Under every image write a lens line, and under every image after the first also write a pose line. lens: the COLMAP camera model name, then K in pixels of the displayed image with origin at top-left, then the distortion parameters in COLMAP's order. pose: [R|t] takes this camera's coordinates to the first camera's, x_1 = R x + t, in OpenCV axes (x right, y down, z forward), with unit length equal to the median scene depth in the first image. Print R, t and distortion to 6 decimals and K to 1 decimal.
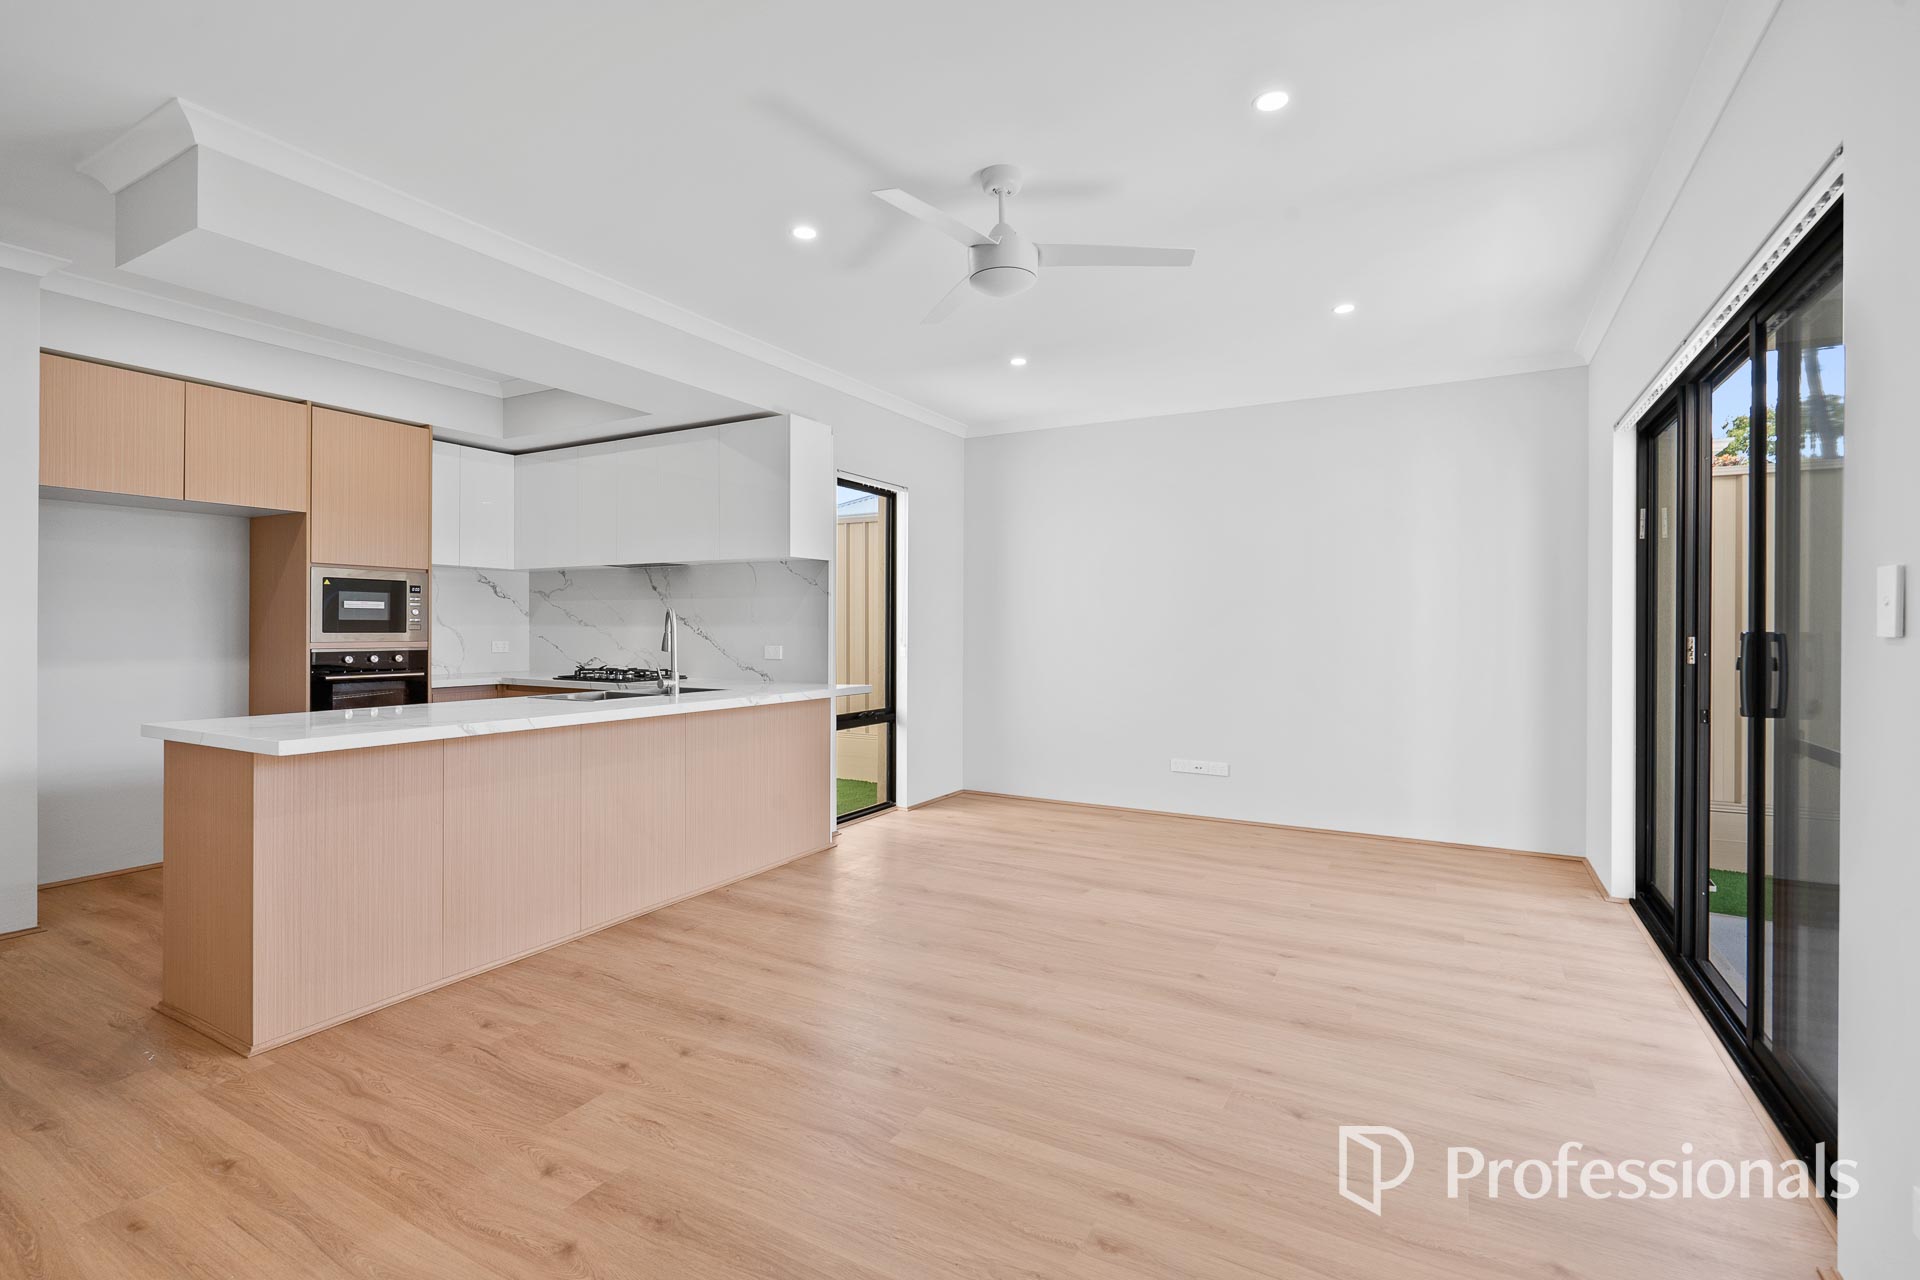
lens RADIAL K [[869.9, 0, 947.5], [0, 869.9, 626.5], [0, 0, 1]] dist [-0.006547, 0.002266]
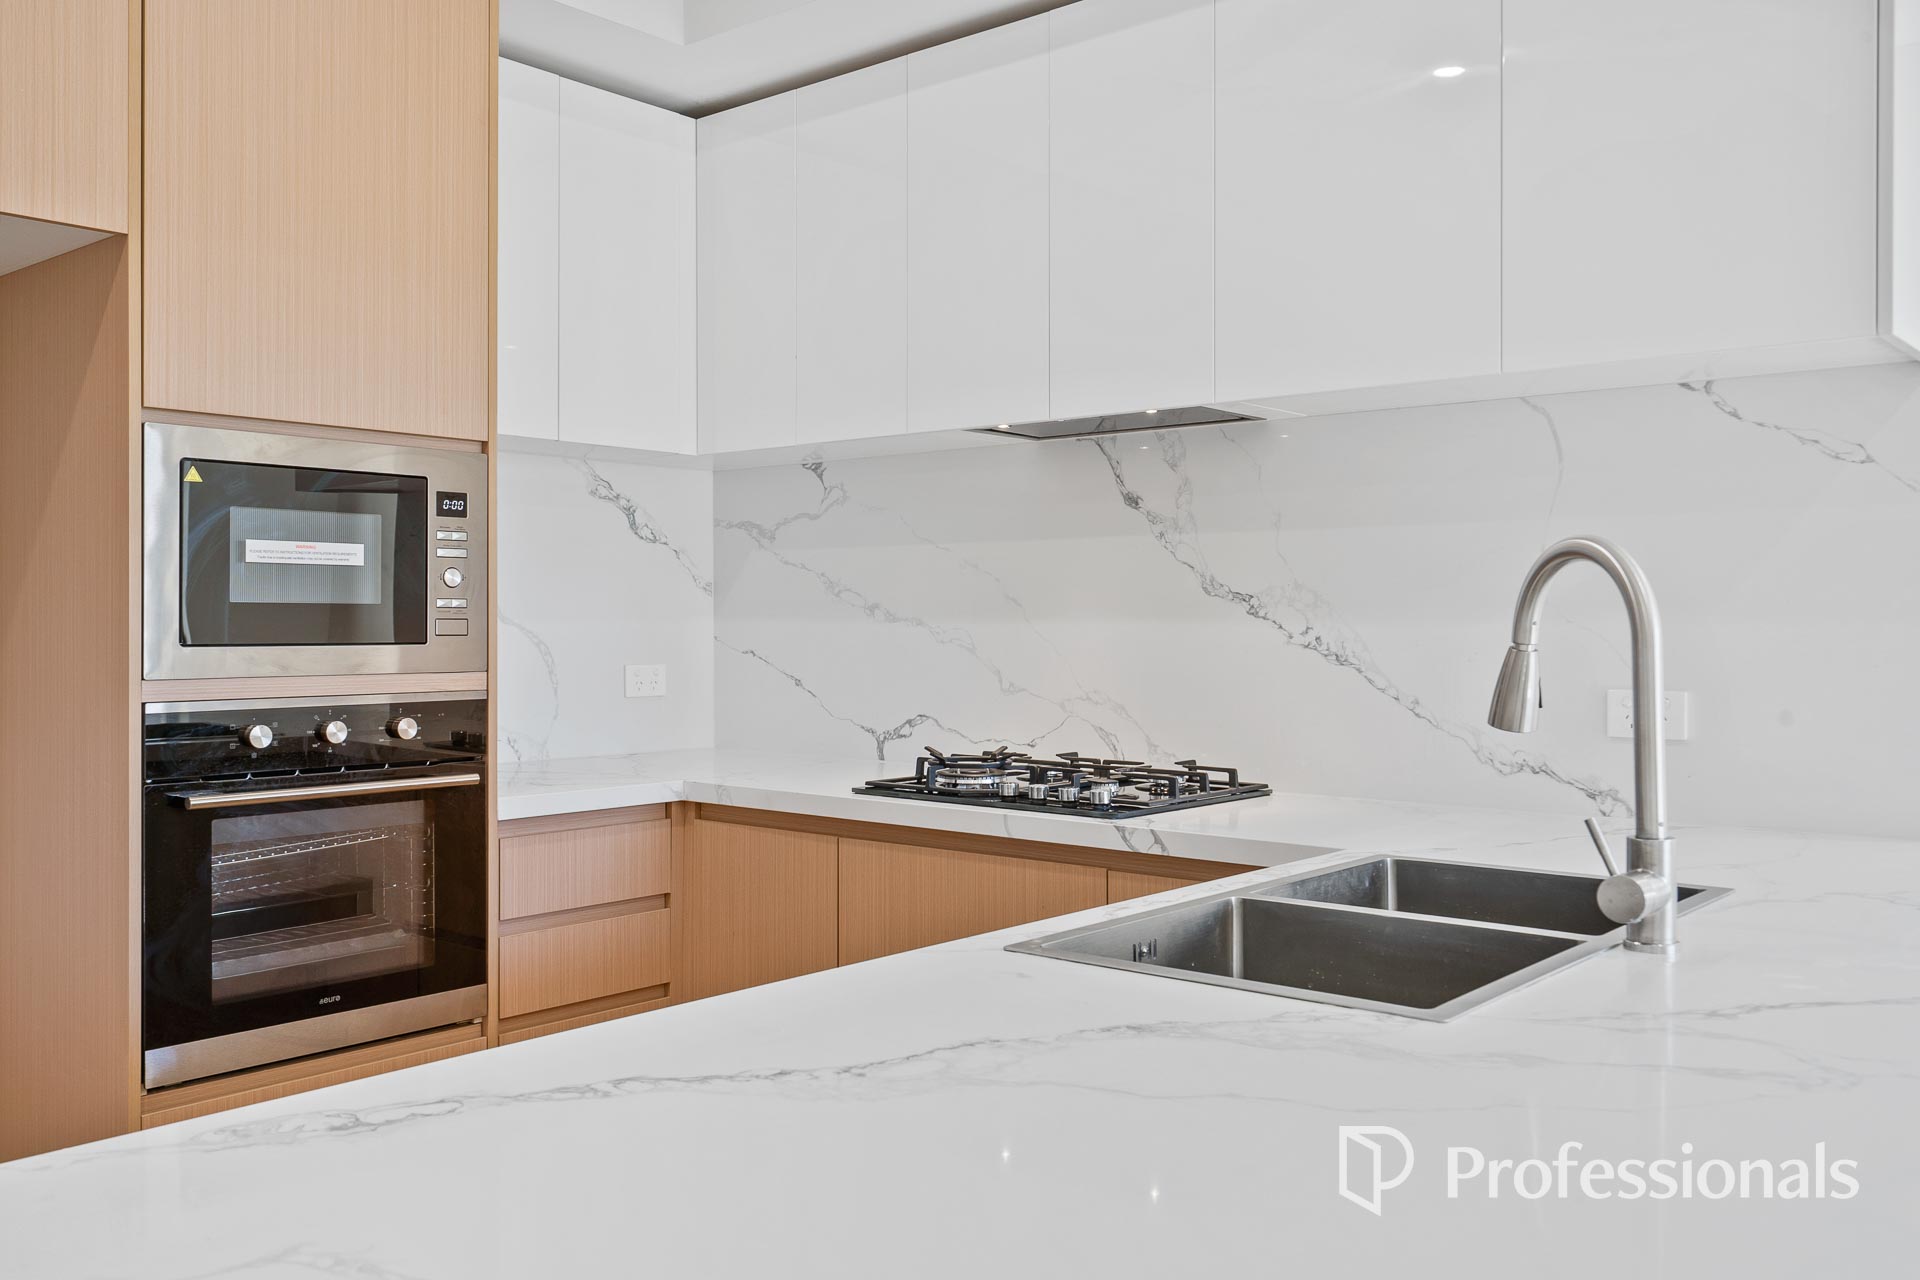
lens RADIAL K [[1588.7, 0, 942.5], [0, 1588.7, 626.2], [0, 0, 1]] dist [0.009366, -0.007478]
pose [[0.981351, -0.002619, -0.192206, -0.360054], [0.003437, 0.999986, 0.003925, -0.001140], [0.192193, -0.004513, 0.981347, 0.516119]]
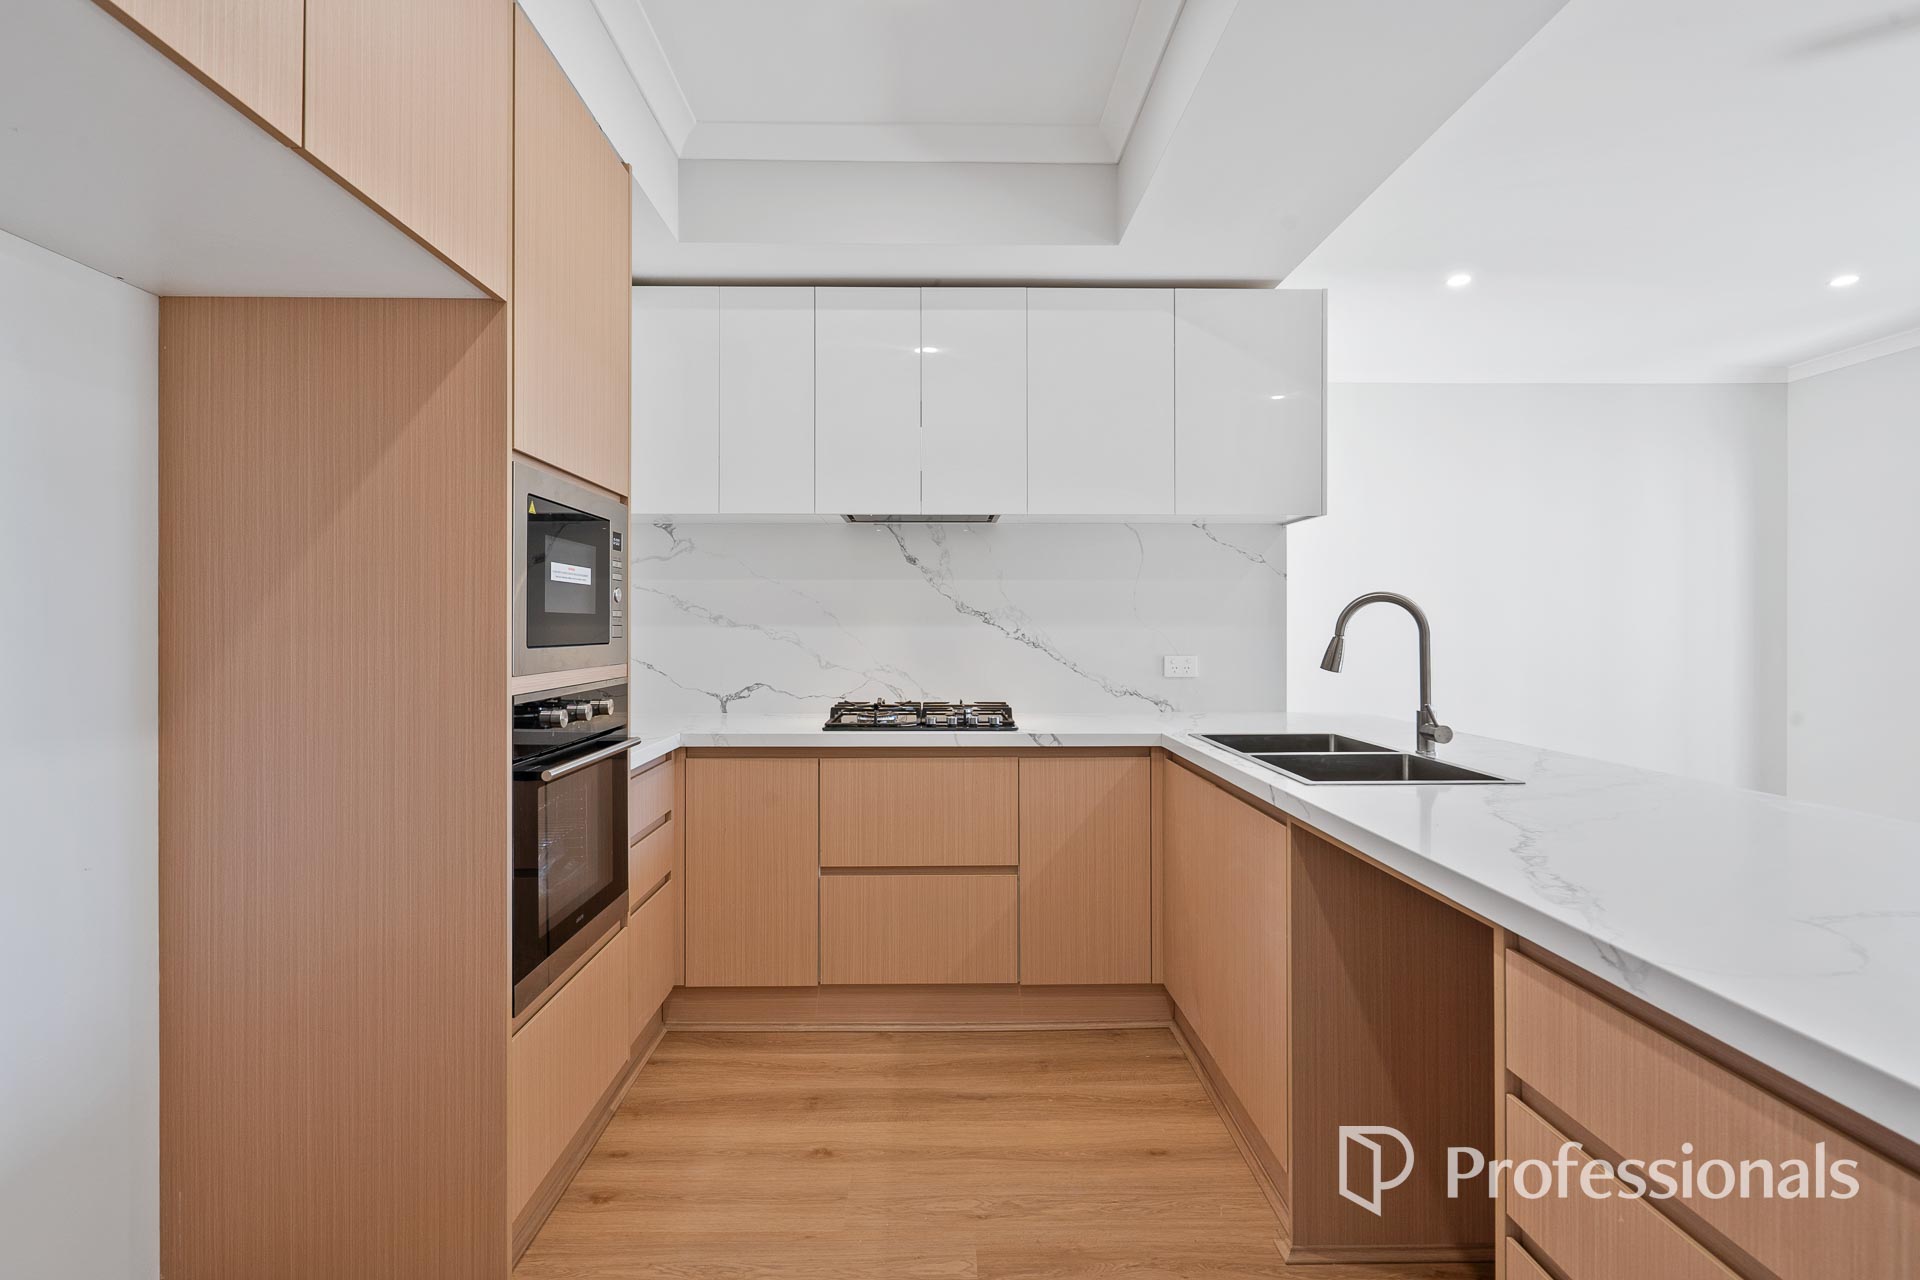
lens RADIAL K [[869.9, 0, 948.4], [0, 869.9, 628.4], [0, 0, 1]] dist [-0.006547, 0.002266]
pose [[0.865747, -0.005906, 0.500447, -0.740532], [0.002879, 0.999973, 0.006820, -0.003246], [-0.500474, -0.004464, 0.865740, 0.598126]]
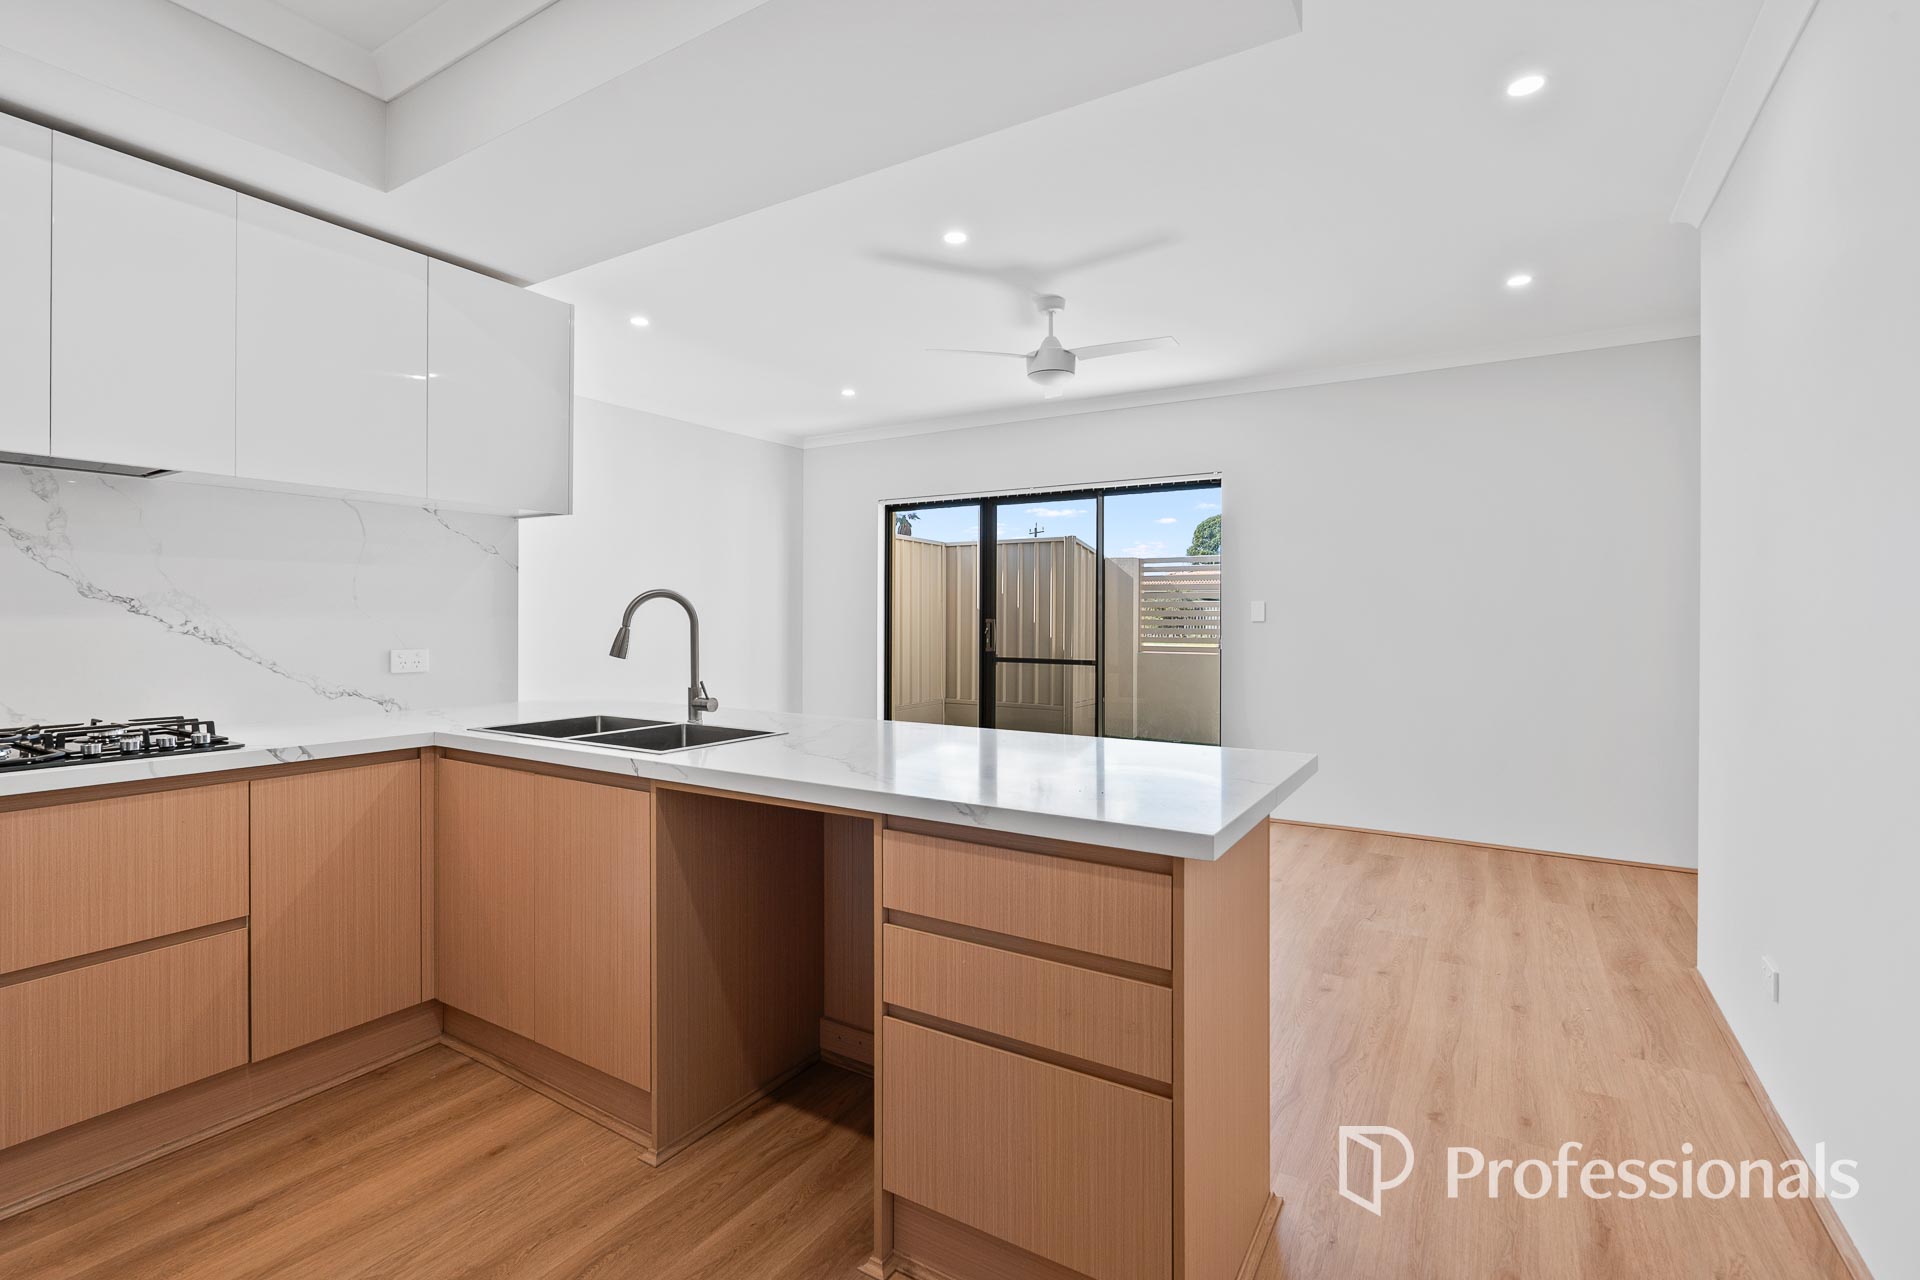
lens RADIAL K [[869.9, 0, 937.6], [0, 869.9, 617.2], [0, 0, 1]] dist [-0.006547, 0.002266]
pose [[0.057977, -0.003675, 0.998311, -0.851893], [-0.005381, 0.999978, 0.003993, -0.004457], [-0.998303, -0.005604, 0.057956, 0.681684]]
